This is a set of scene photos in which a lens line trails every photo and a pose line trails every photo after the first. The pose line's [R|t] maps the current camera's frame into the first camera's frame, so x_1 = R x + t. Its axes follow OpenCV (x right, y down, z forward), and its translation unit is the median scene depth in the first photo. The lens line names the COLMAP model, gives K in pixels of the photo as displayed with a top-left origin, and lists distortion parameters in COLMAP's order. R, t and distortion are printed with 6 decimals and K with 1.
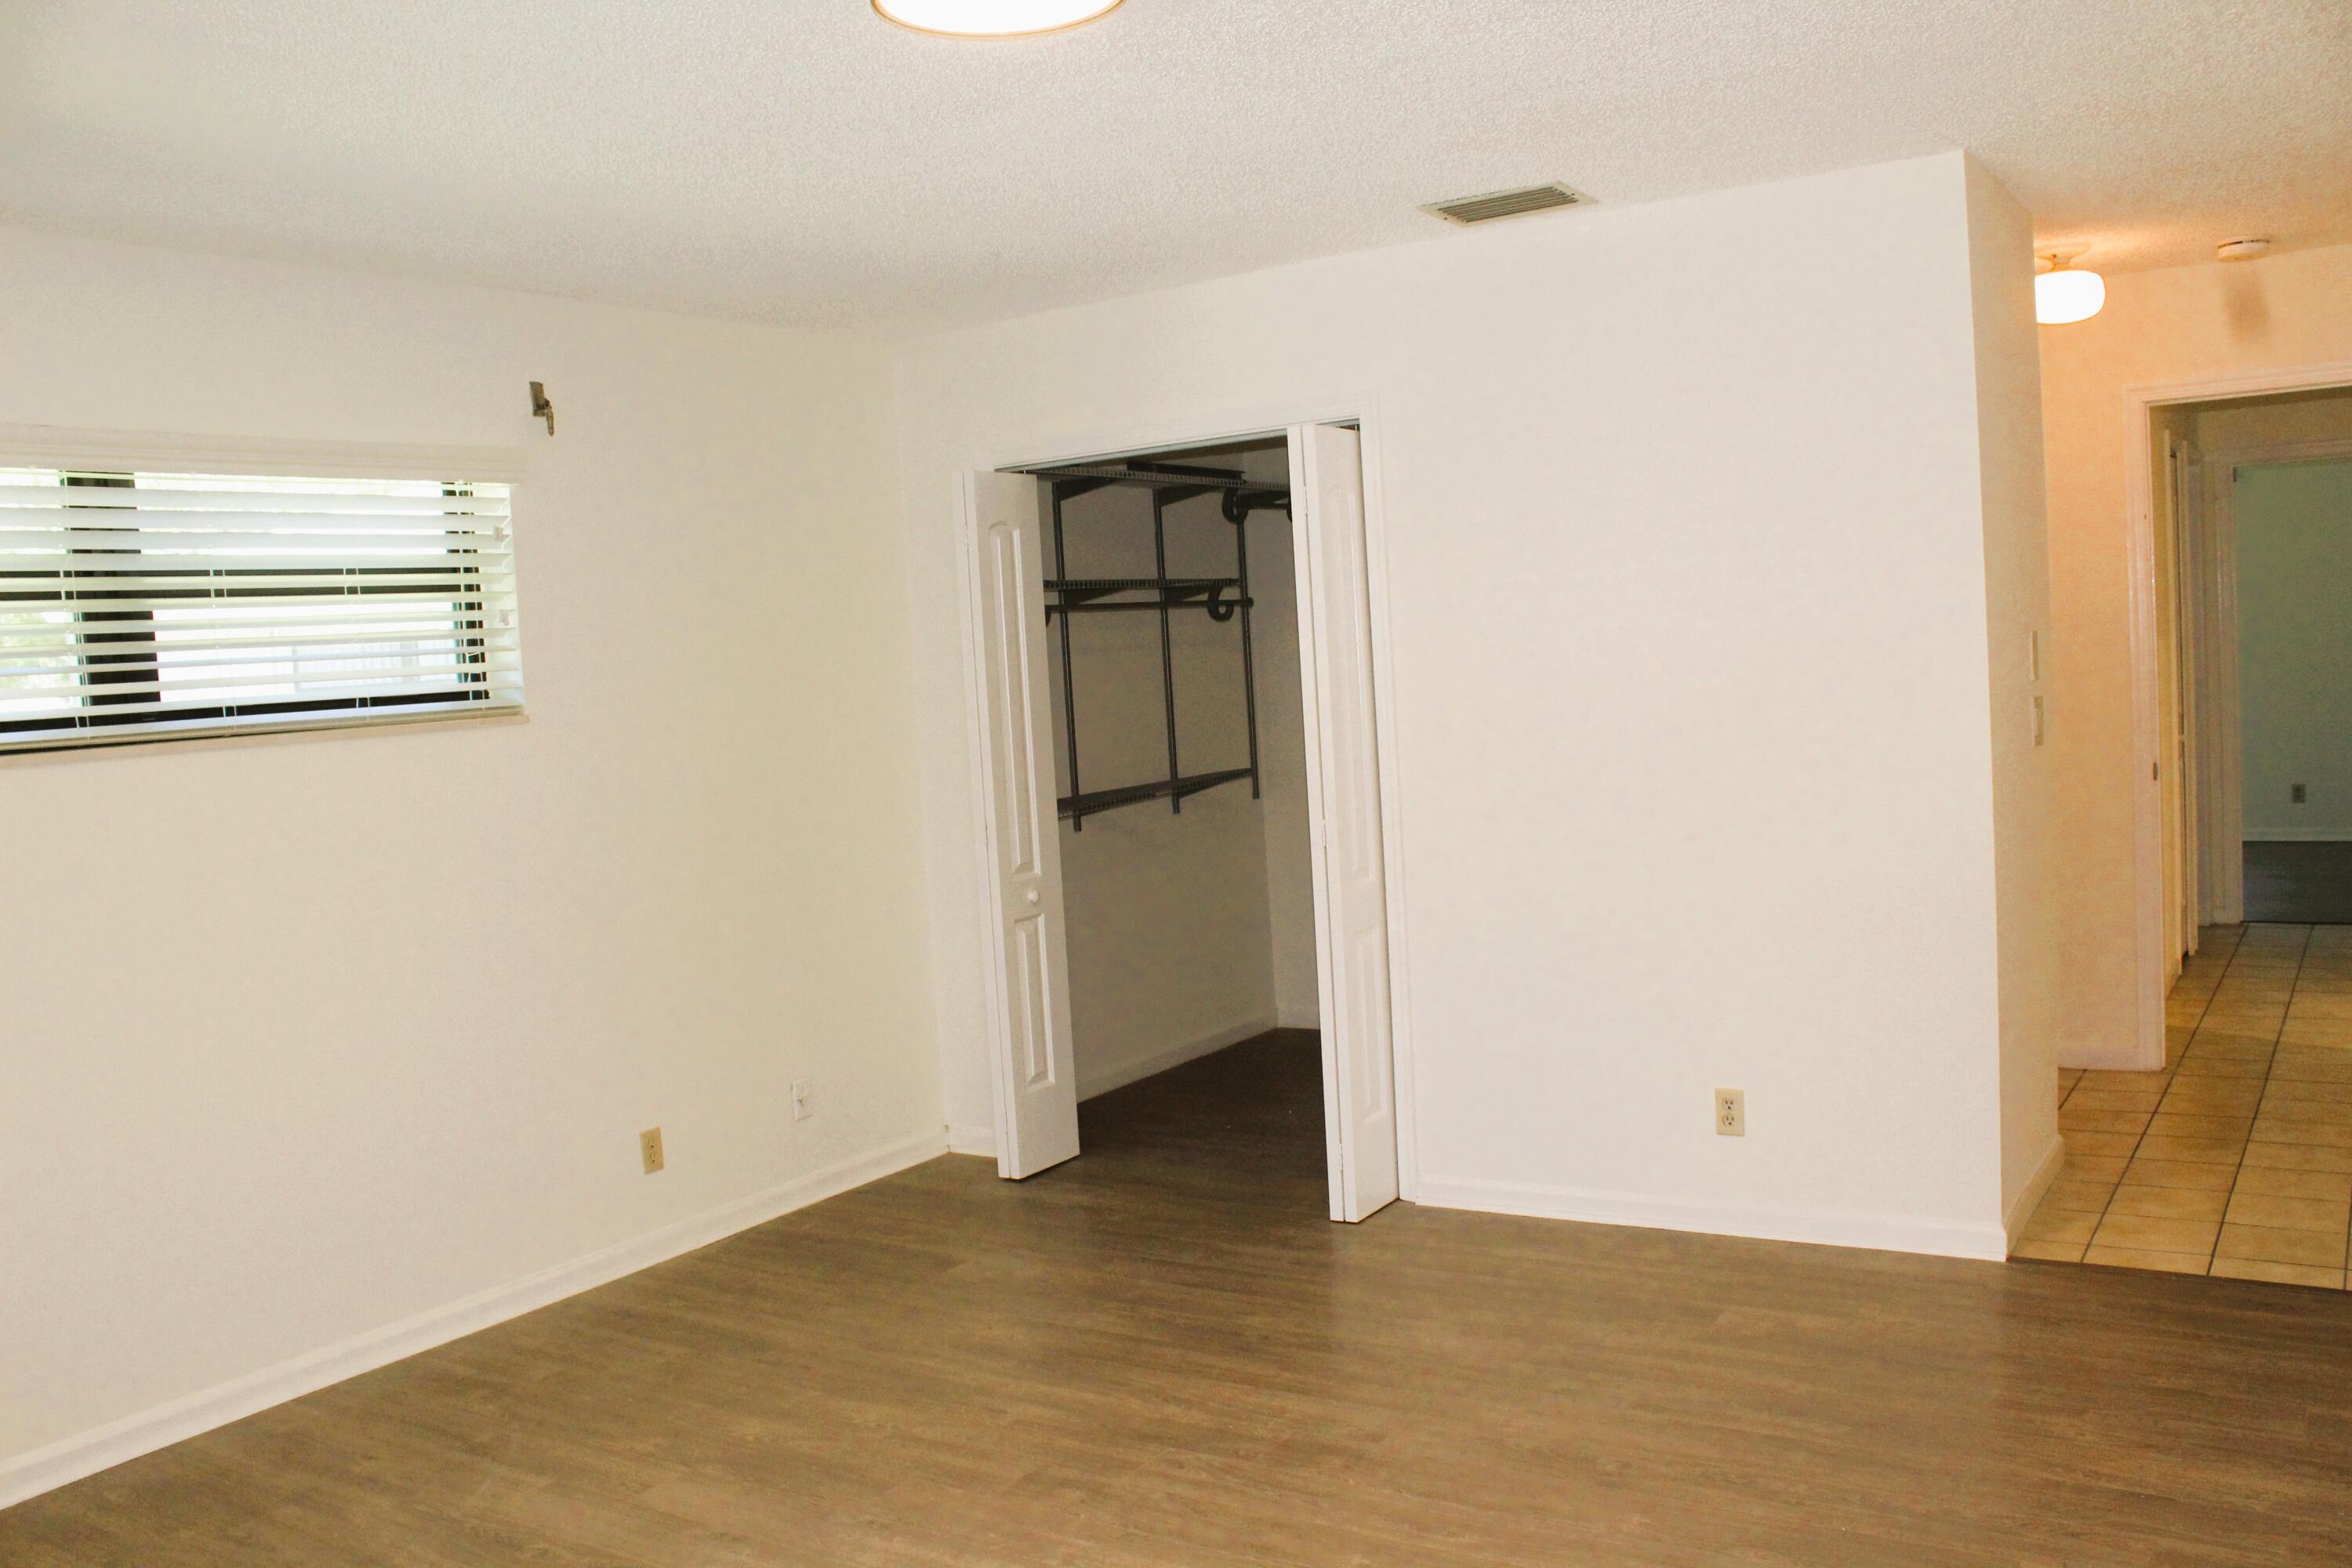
lens RADIAL K [[1904.4, 0, 1176.0], [0, 1904.4, 784.0], [0, 0, 1]] dist [-0.174794, 0.173469]
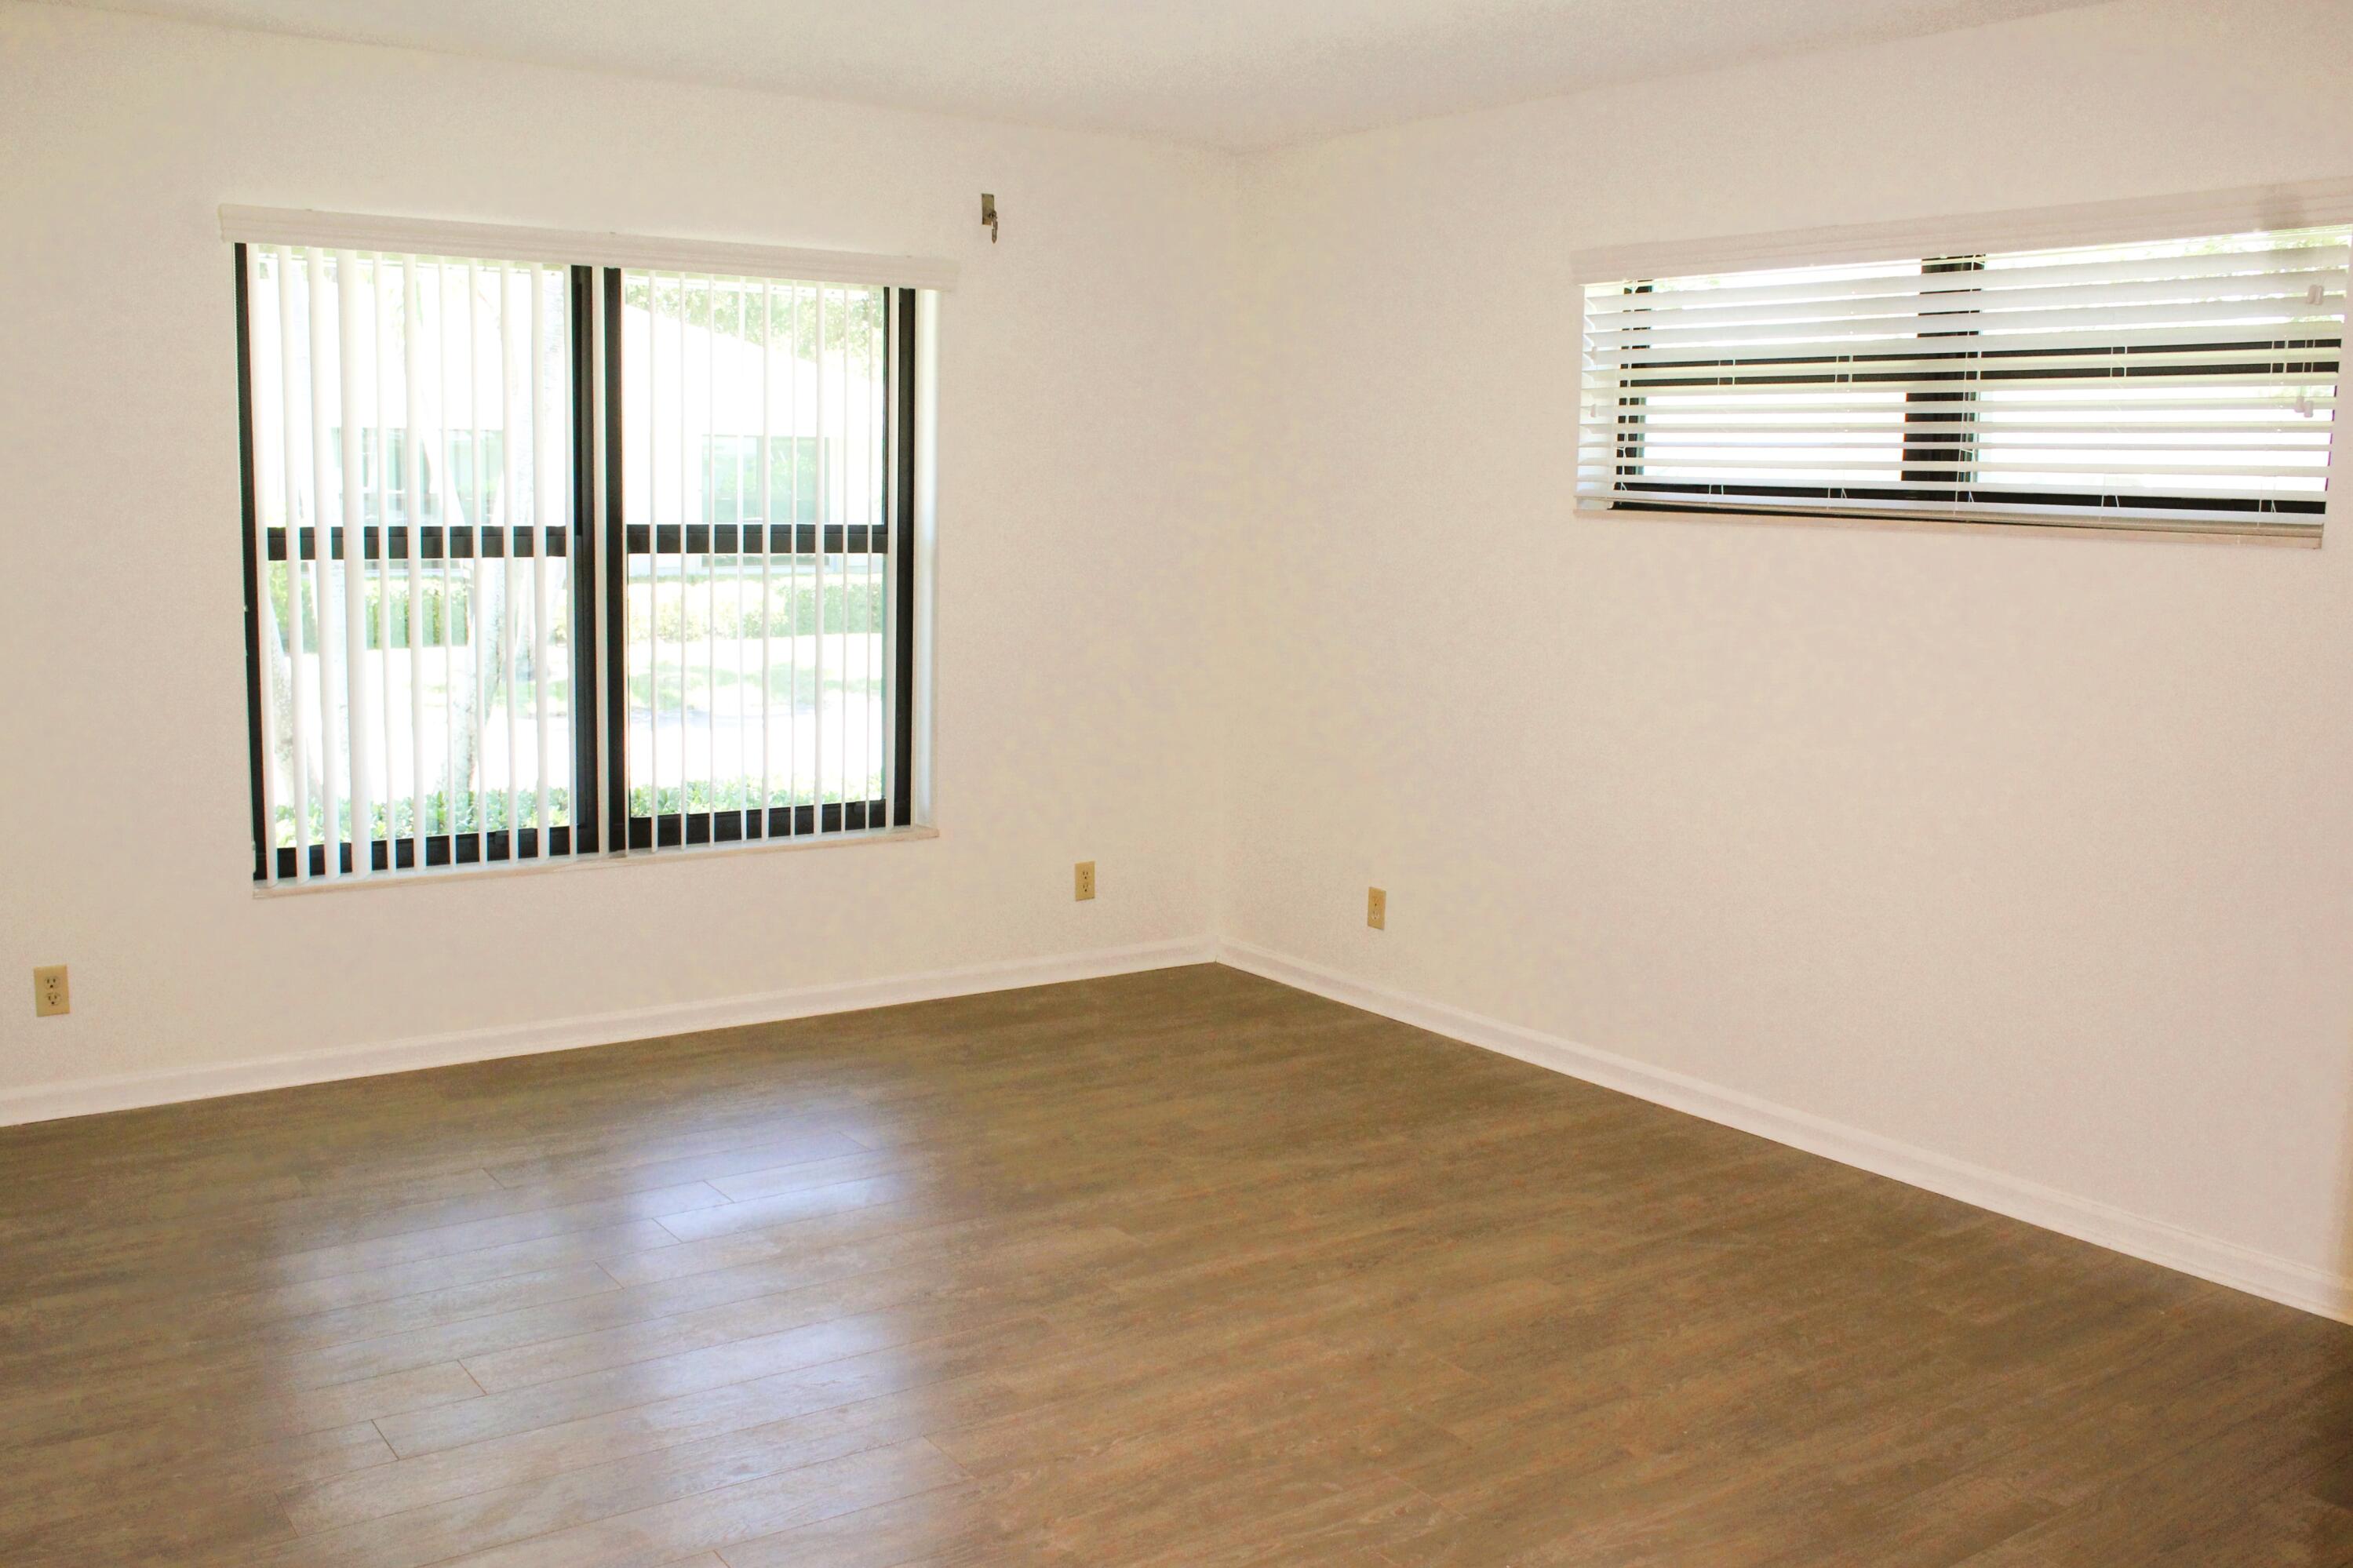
lens RADIAL K [[2049.6, 0, 1177.9], [0, 2049.6, 730.5], [0, 0, 1]] dist [-0.065515, 0.006713]
pose [[-0.324389, 0.170307, -0.930466, 0.679520], [-0.069024, 0.976775, 0.202847, -0.111956], [0.943402, 0.130026, -0.305100, 0.981465]]
